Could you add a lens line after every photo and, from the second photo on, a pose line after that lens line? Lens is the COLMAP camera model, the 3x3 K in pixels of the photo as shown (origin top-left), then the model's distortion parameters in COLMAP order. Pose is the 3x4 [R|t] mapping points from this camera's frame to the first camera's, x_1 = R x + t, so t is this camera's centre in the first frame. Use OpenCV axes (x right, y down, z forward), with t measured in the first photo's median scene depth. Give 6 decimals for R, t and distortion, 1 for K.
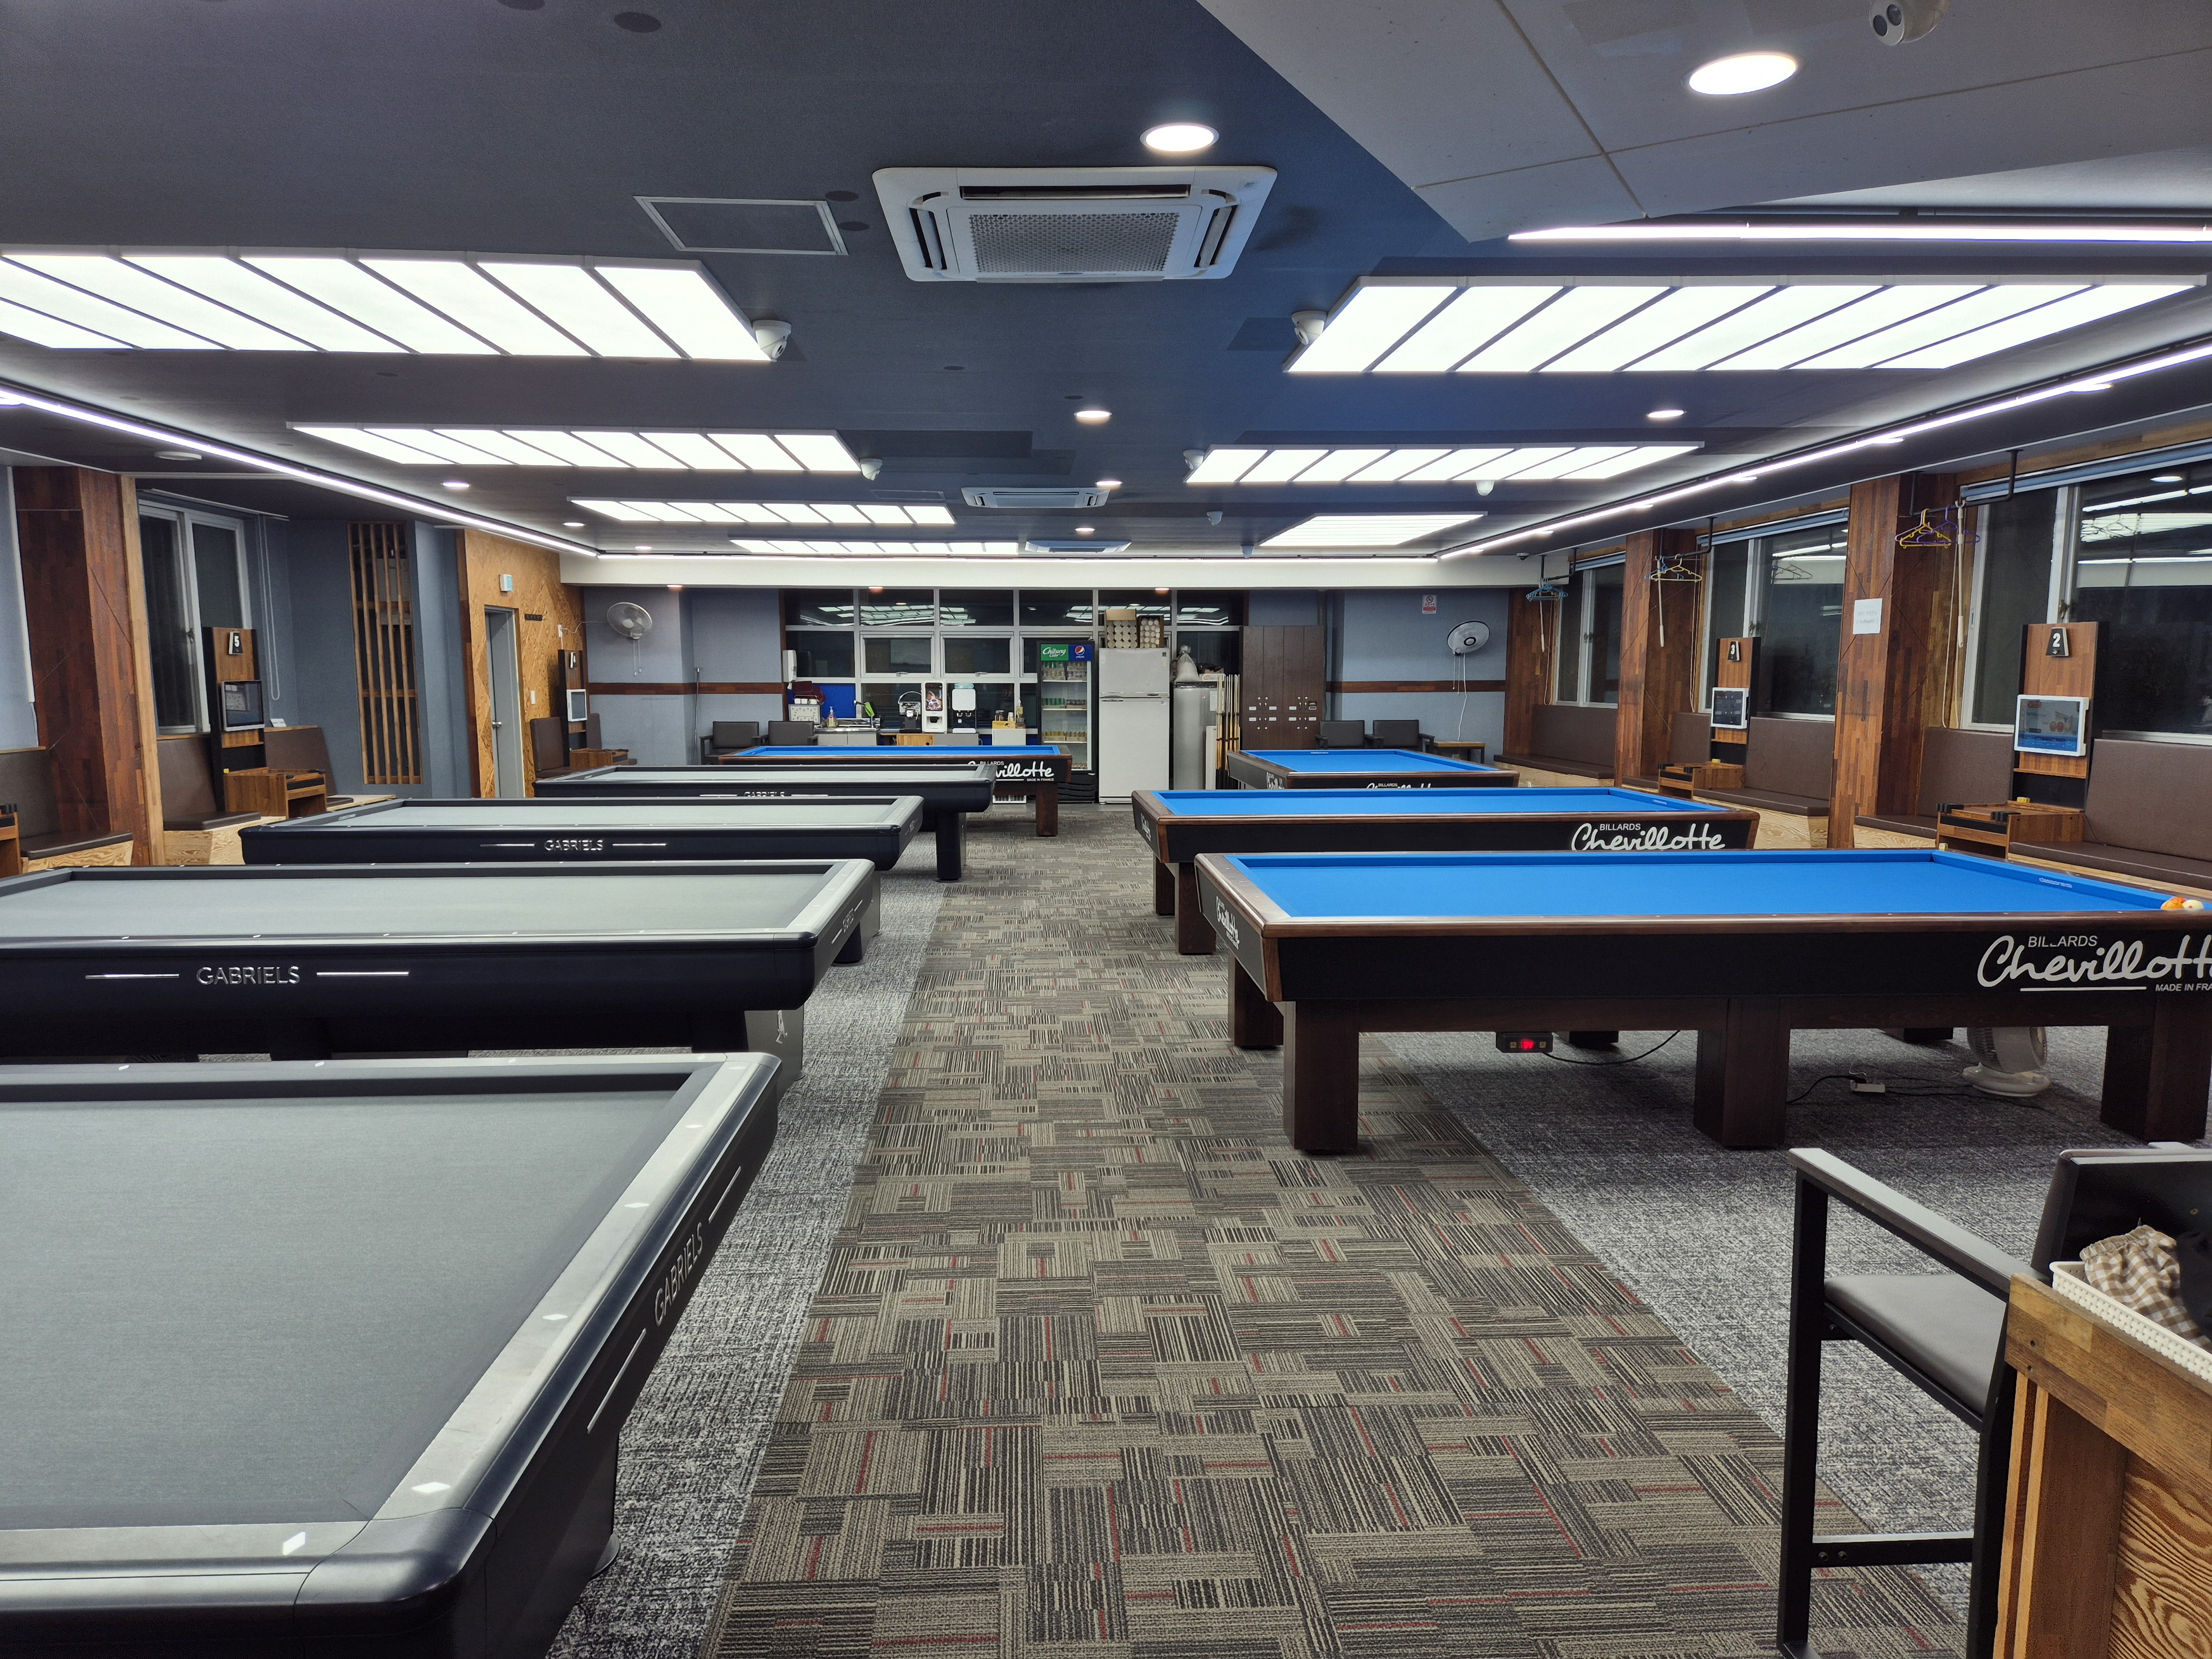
lens RADIAL K [[1466.7, 0, 1097.3], [0, 1466.7, 839.8], [0, 0, 1]] dist [0.092347, -0.095939]
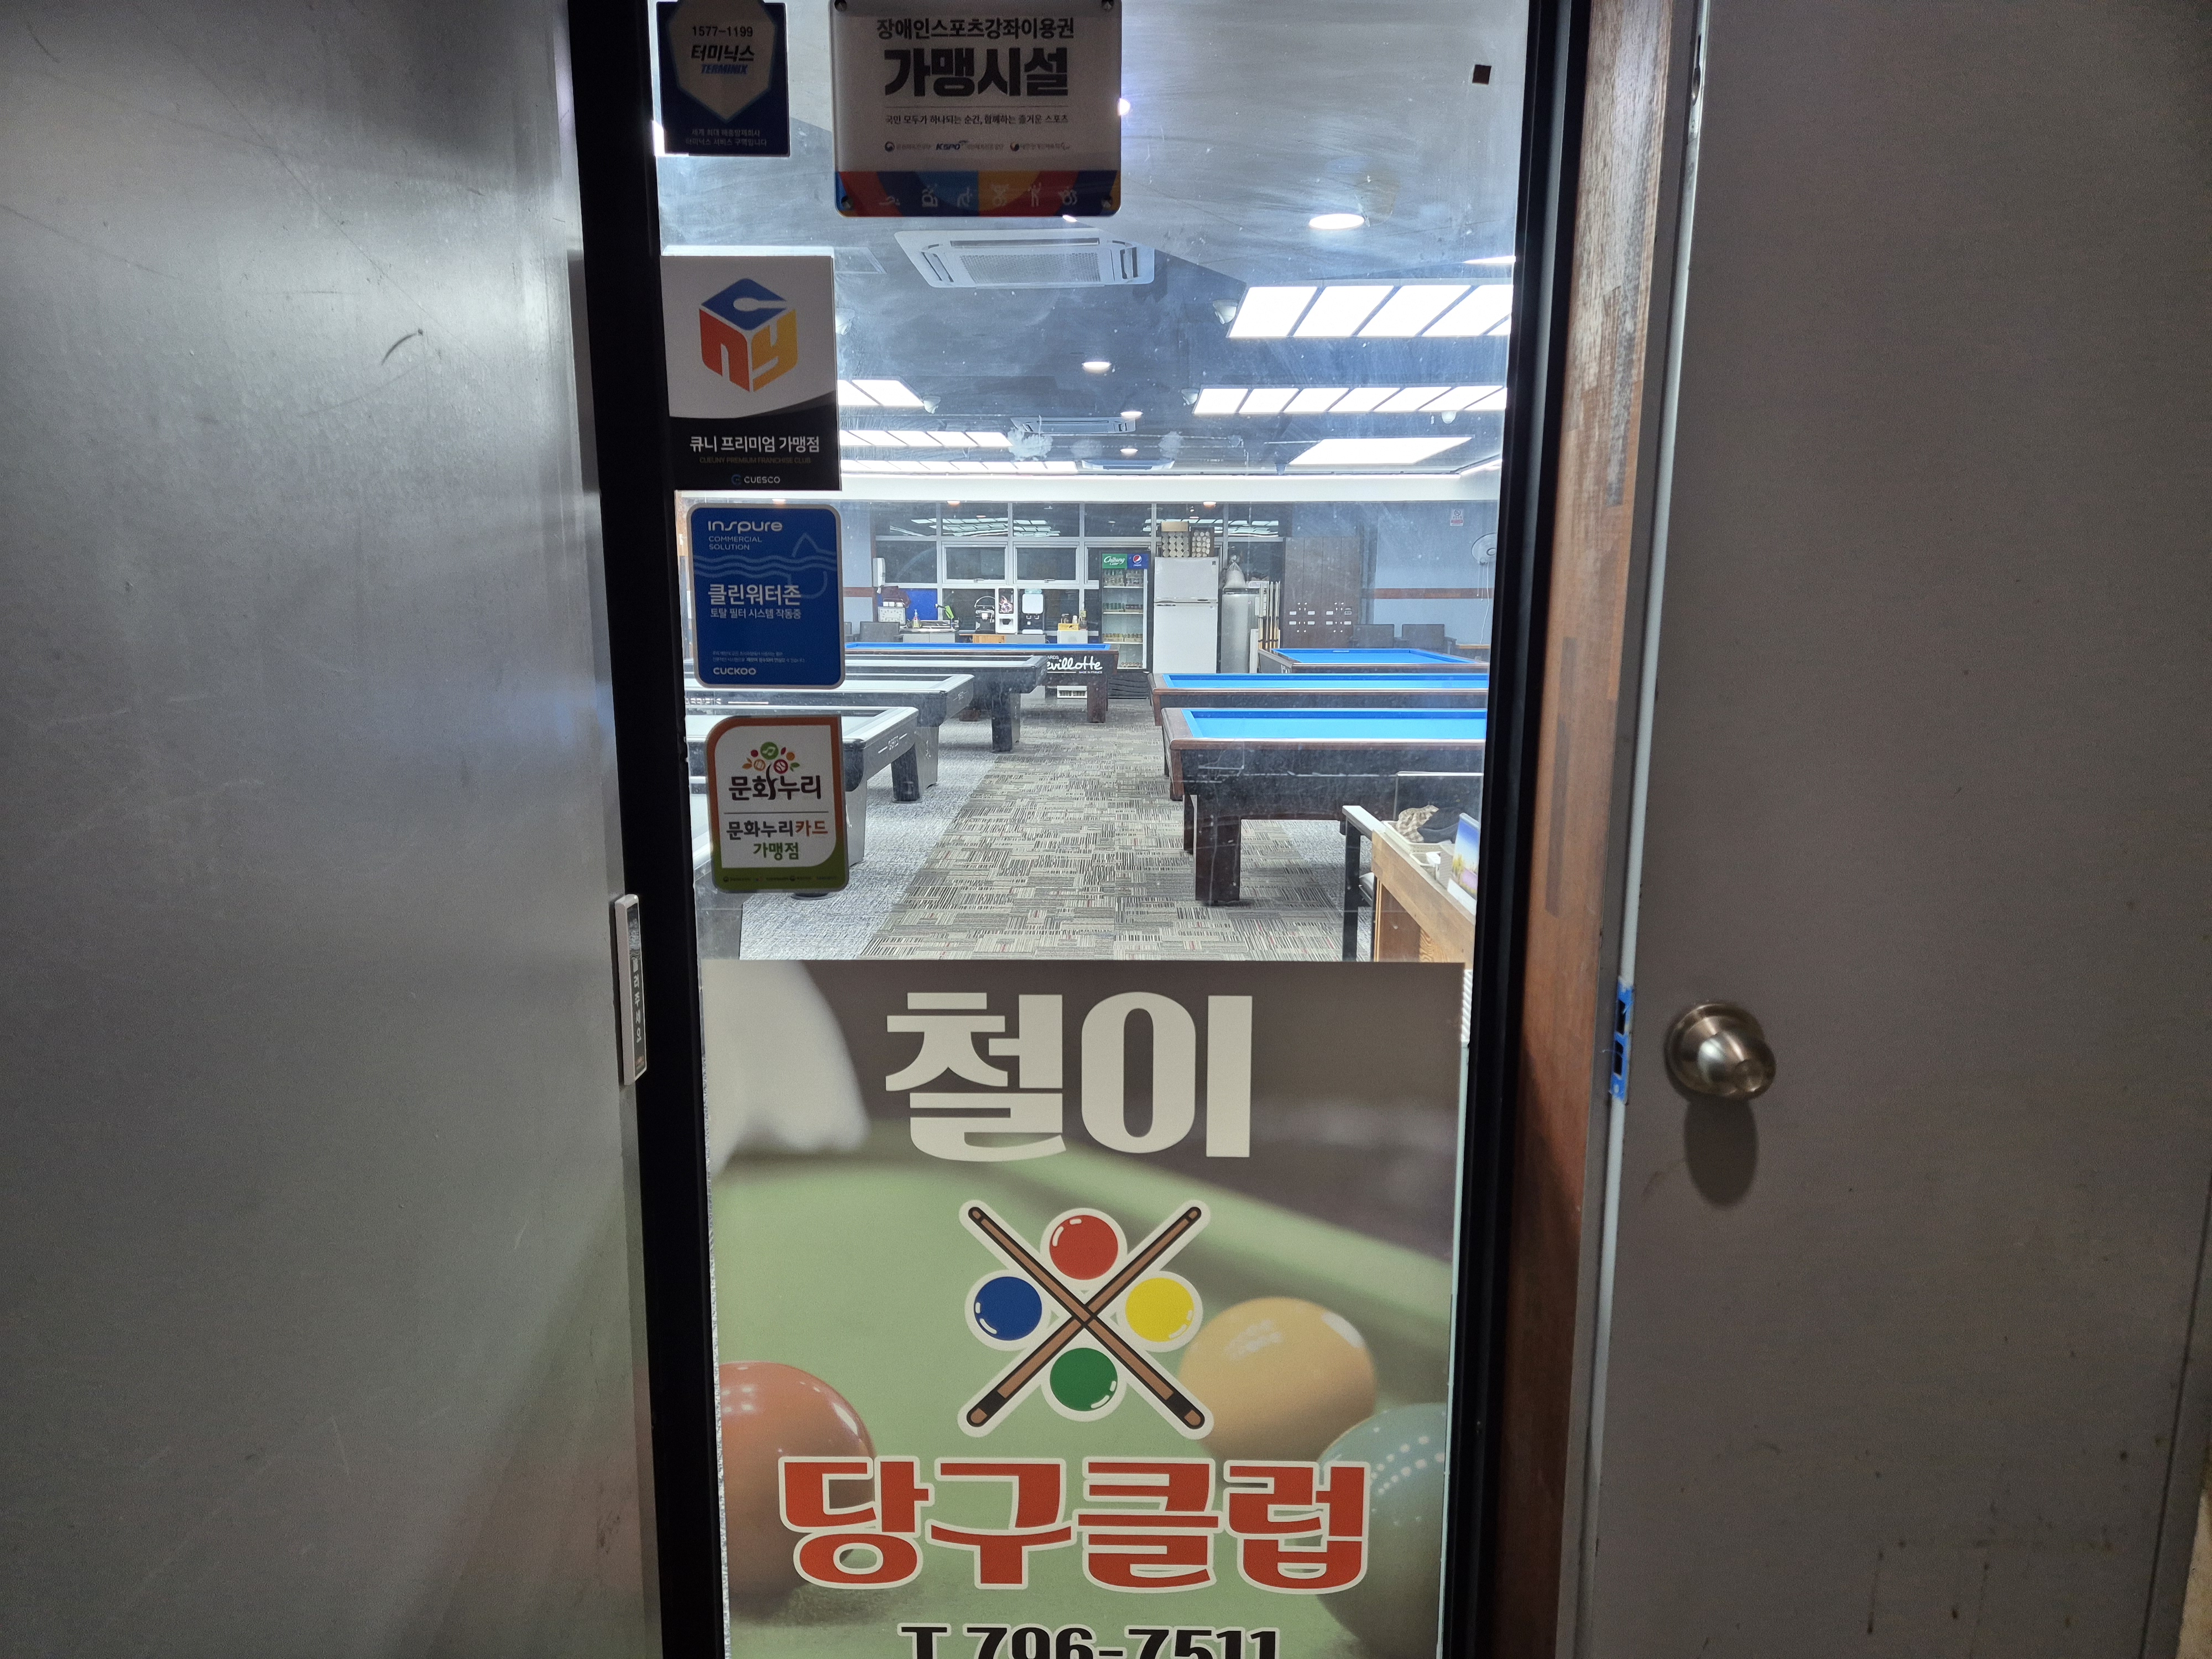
lens RADIAL K [[1466.7, 0, 1097.3], [0, 1466.7, 839.8], [0, 0, 1]] dist [0.092347, -0.095939]
pose [[0.997581, 0.017817, -0.067198, 0.036303], [-0.013993, 0.998279, 0.056947, 0.019223], [0.068097, -0.055869, 0.996113, -0.117131]]
